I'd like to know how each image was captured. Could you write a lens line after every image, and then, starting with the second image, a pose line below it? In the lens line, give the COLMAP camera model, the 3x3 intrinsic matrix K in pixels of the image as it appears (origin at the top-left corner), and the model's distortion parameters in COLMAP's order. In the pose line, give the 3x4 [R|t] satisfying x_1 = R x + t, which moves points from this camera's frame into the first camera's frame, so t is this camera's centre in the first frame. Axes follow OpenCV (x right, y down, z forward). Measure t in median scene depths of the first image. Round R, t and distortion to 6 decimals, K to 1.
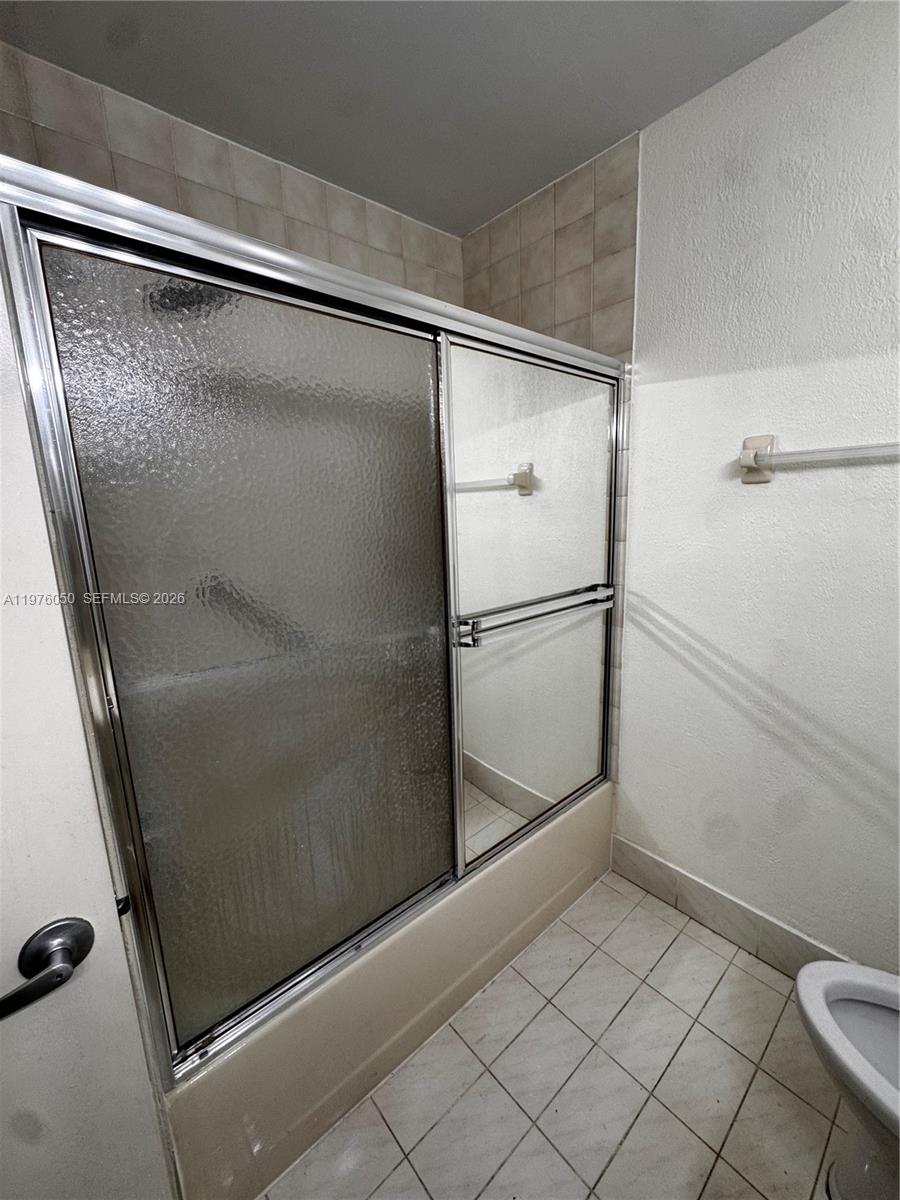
lens RADIAL K [[480.8, 0, 450.7], [0, 480.8, 600.4], [0, 0, 1]] dist [-0.004264, 0.000571]
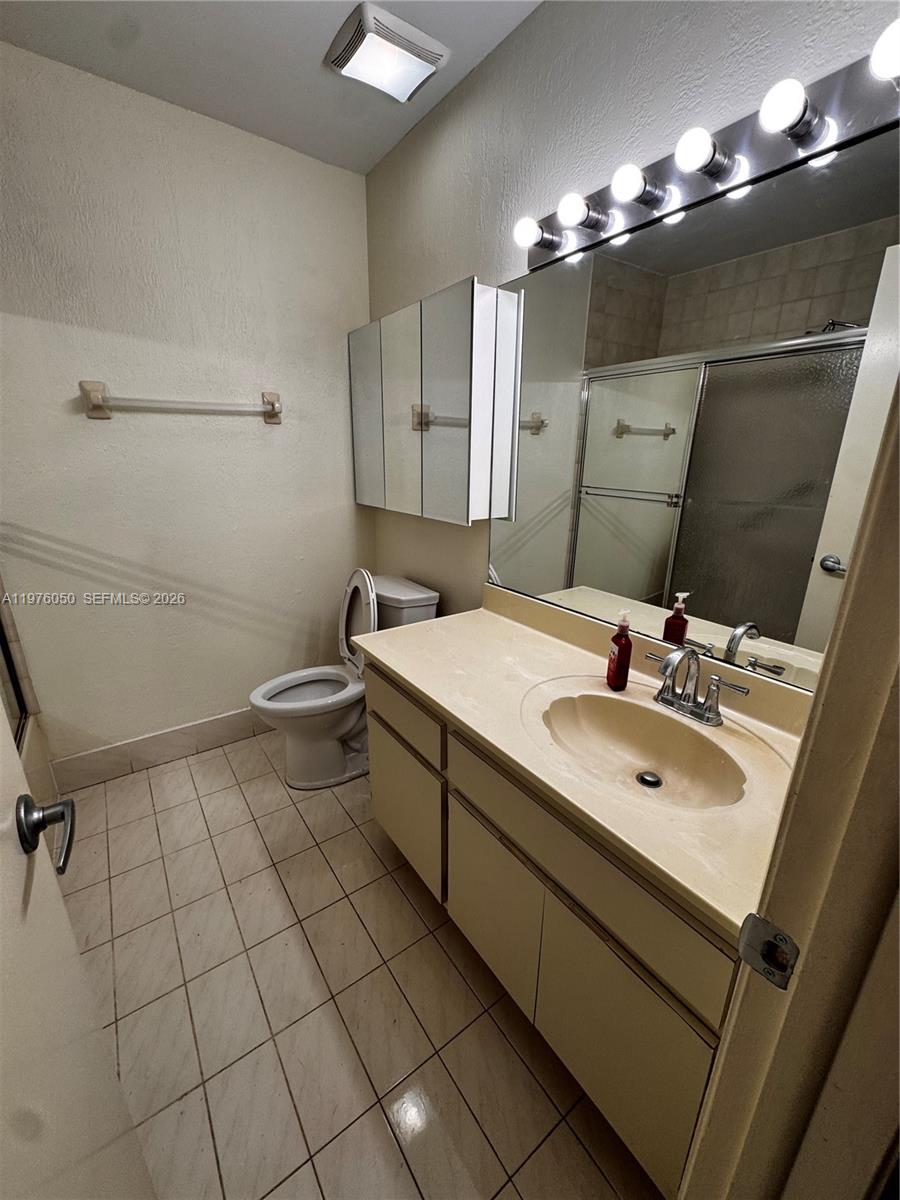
lens RADIAL K [[480.8, 0, 450.7], [0, 480.8, 600.4], [0, 0, 1]] dist [-0.004264, 0.000571]
pose [[0.095148, -0.271679, 0.957673, -0.678701], [0.179948, 0.950883, 0.251874, 0.072359], [-0.979064, 0.148366, 0.139362, -0.051623]]
